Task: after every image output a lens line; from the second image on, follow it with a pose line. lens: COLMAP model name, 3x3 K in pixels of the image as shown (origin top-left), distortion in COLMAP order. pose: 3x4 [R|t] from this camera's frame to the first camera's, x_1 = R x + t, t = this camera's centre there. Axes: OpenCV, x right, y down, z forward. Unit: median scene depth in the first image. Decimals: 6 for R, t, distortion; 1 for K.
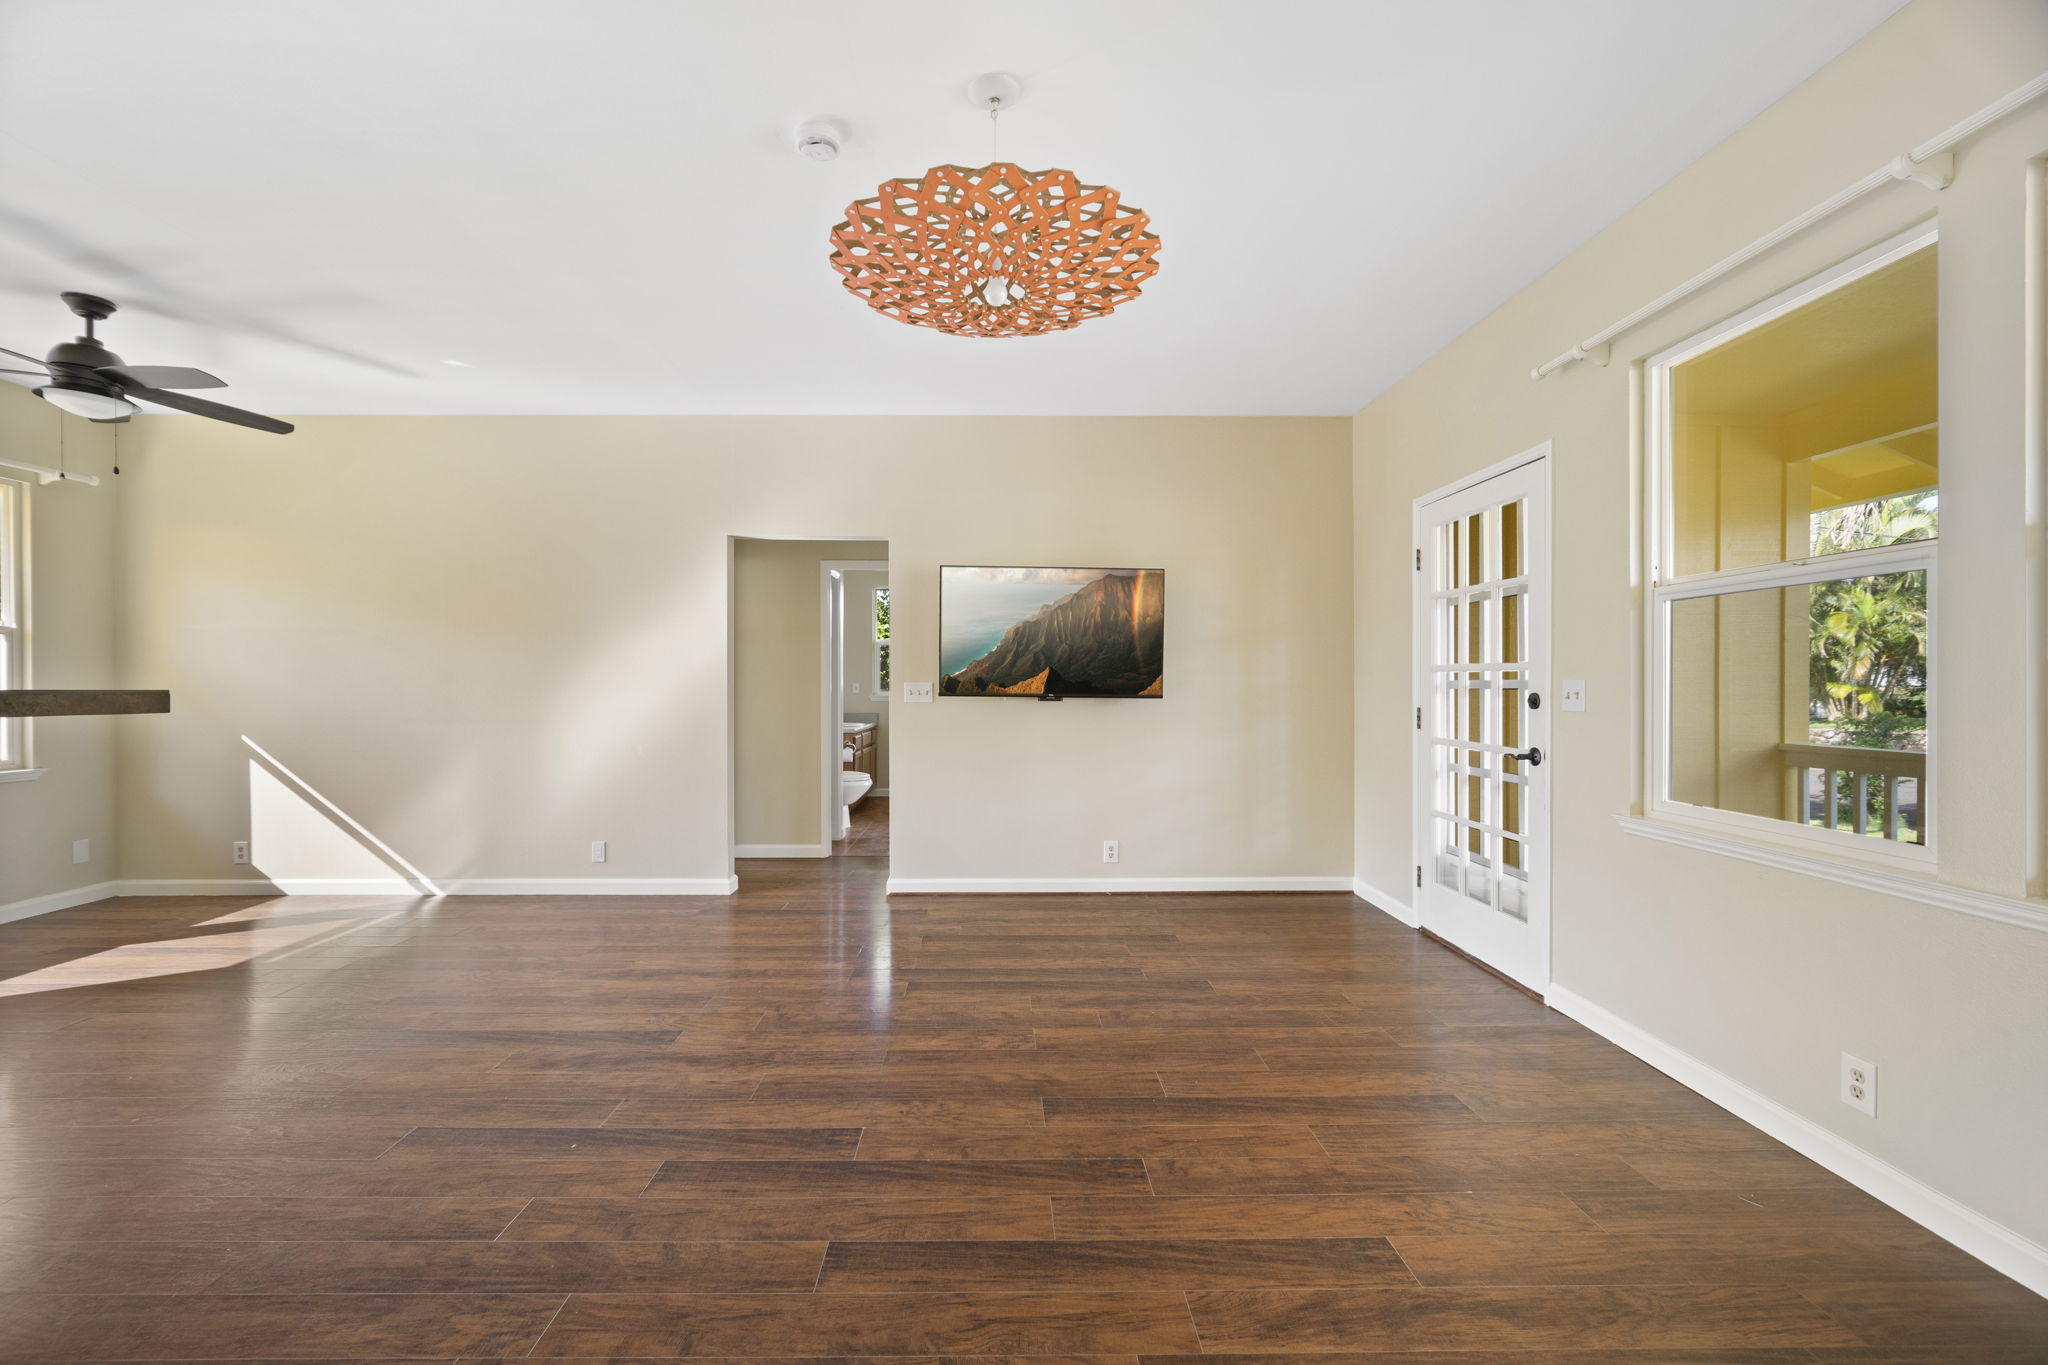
lens RADIAL K [[799.5, 0, 1007.3], [0, 799.5, 674.0], [0, 0, 1]] dist [-0.008120, -0.000203]
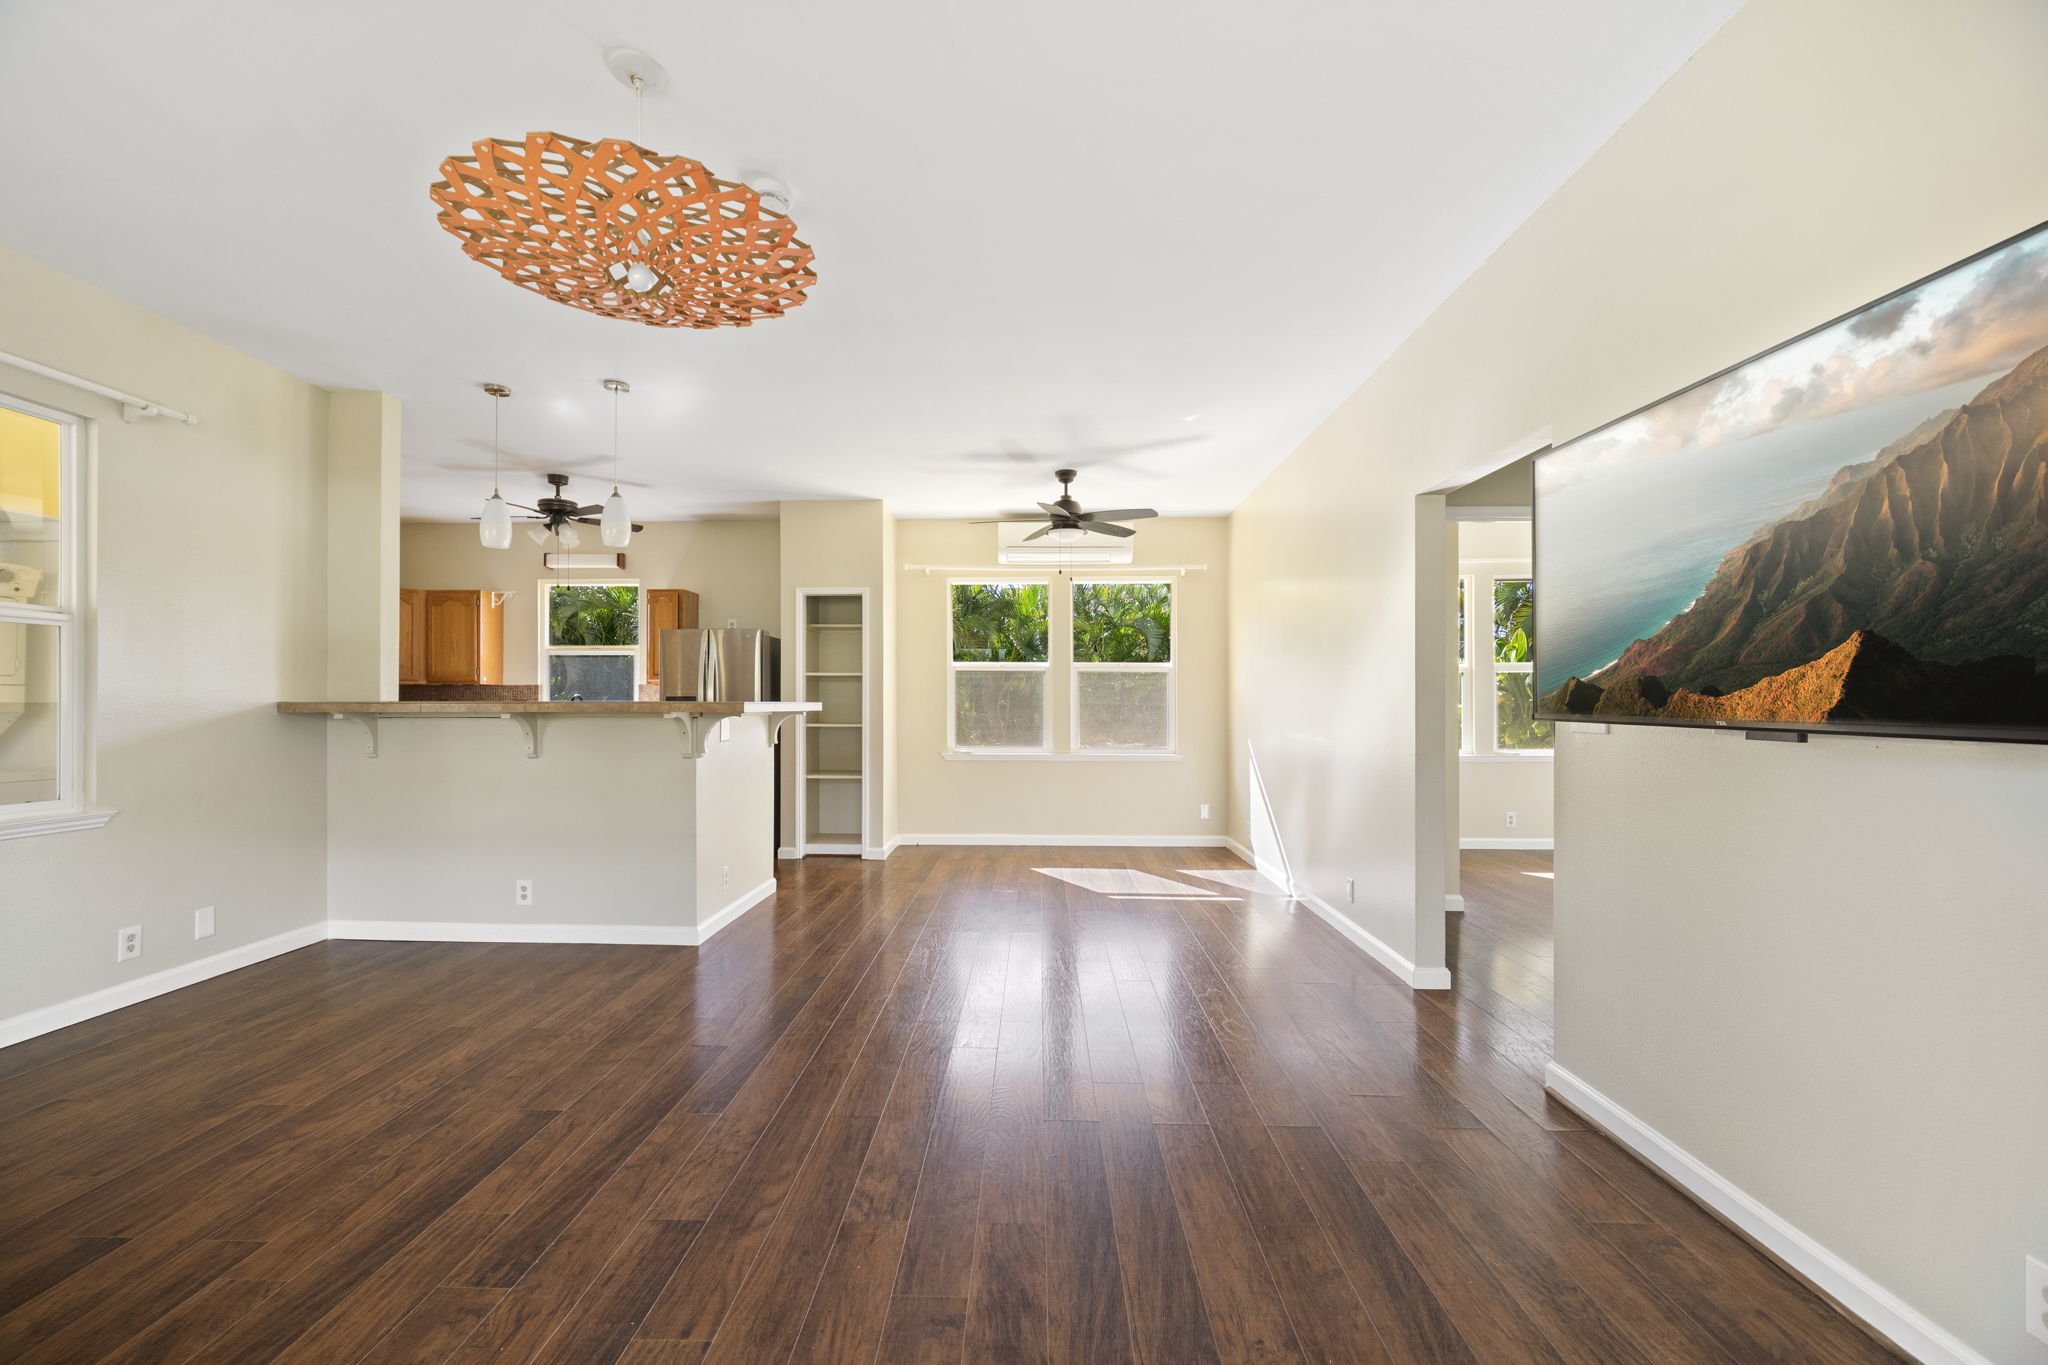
lens RADIAL K [[839.9, 0, 1007.1], [0, 839.9, 698.1], [0, 0, 1]] dist [-0.003696, -0.000041]
pose [[-0.032191, -0.008781, -0.999443, 0.803969], [0.009528, 0.999913, -0.009092, 0.027918], [0.999436, -0.009816, -0.032105, 1.239224]]
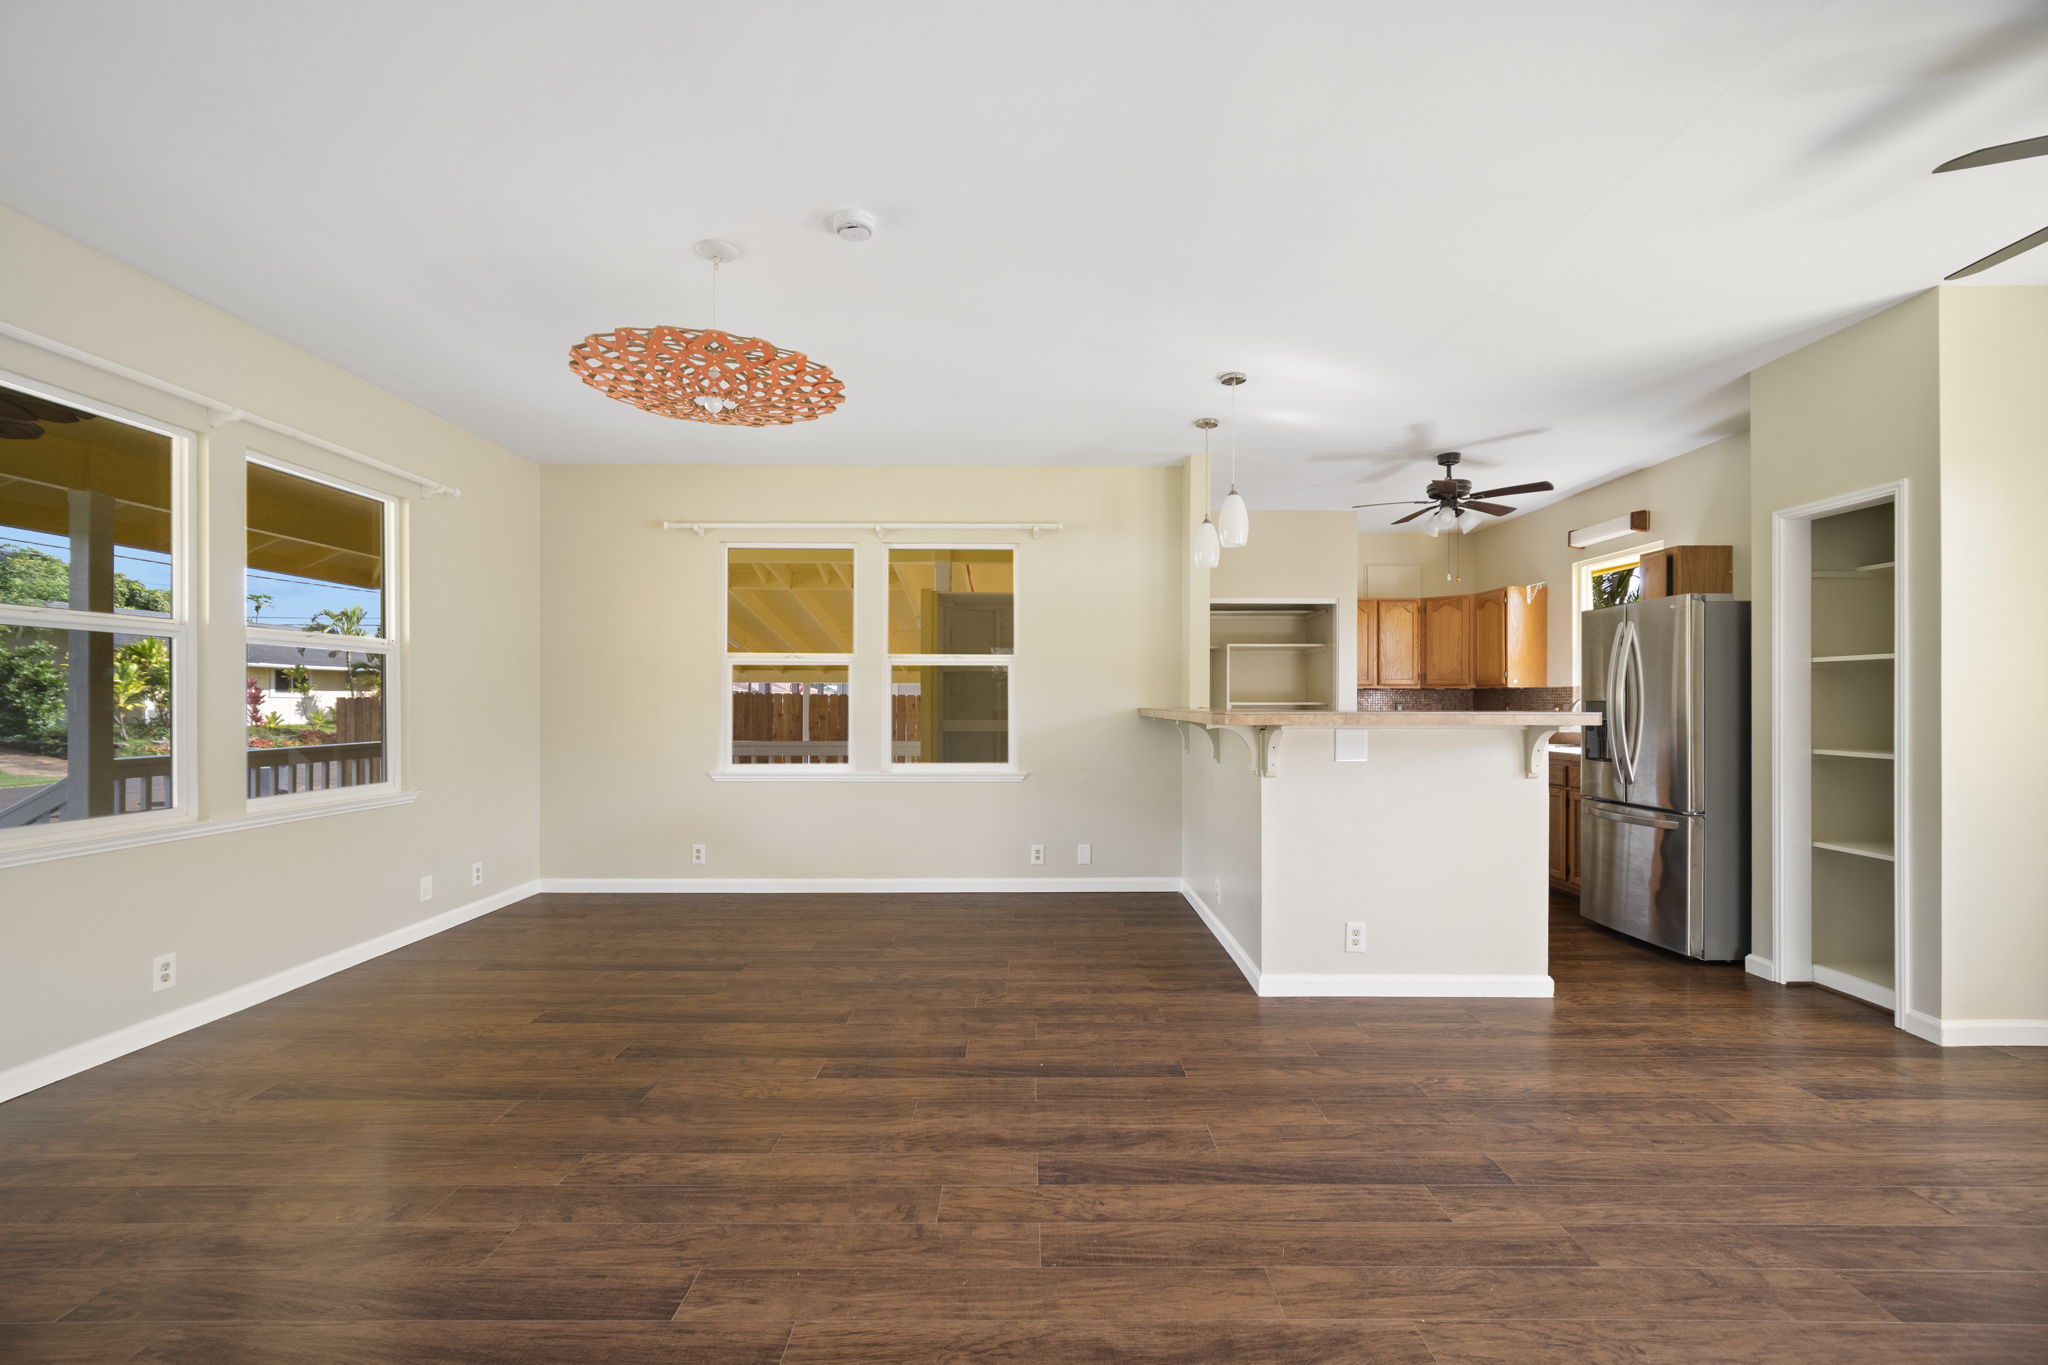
lens RADIAL K [[839.9, 0, 1052.0], [0, 839.9, 694.6], [0, 0, 1]] dist [-0.003696, -0.000041]
pose [[-0.999988, -0.000377, -0.004892, -0.462819], [-0.000285, 0.999822, -0.018844, 0.013697], [0.004898, -0.018842, -0.999810, 1.985236]]
